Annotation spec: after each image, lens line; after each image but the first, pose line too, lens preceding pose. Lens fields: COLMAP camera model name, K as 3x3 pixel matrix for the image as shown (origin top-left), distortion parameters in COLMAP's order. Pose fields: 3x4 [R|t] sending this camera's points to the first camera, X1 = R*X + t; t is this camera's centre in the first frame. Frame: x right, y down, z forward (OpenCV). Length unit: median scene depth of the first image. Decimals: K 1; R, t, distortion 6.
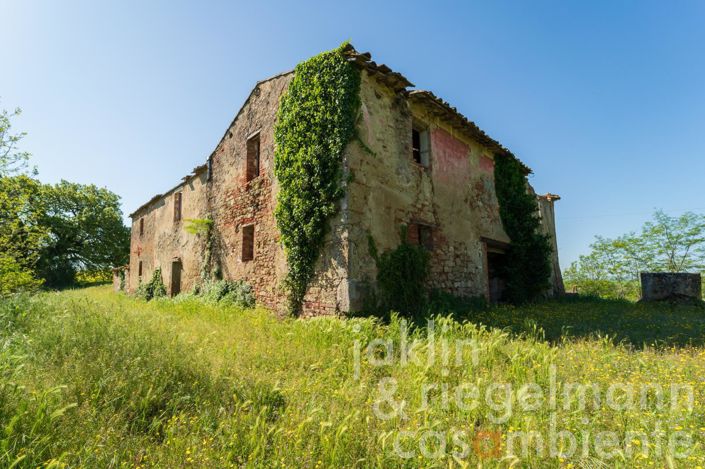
lens RADIAL K [[362.9, 0, 352.5], [0, 362.9, 234.5], [0, 0, 1]] dist [-0.001172, -0.000447]
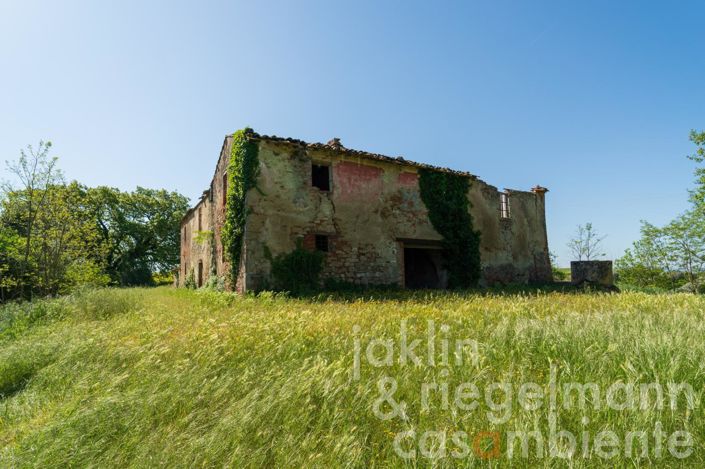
lens RADIAL K [[385.4, 0, 352.5], [0, 385.4, 234.5], [0, 0, 1]] dist [-0.000488, 0.000105]
pose [[0.984051, -0.041469, -0.172983, 0.493402], [0.044861, 0.998869, 0.015740, -0.038207], [0.172135, -0.023249, 0.984799, -0.424312]]
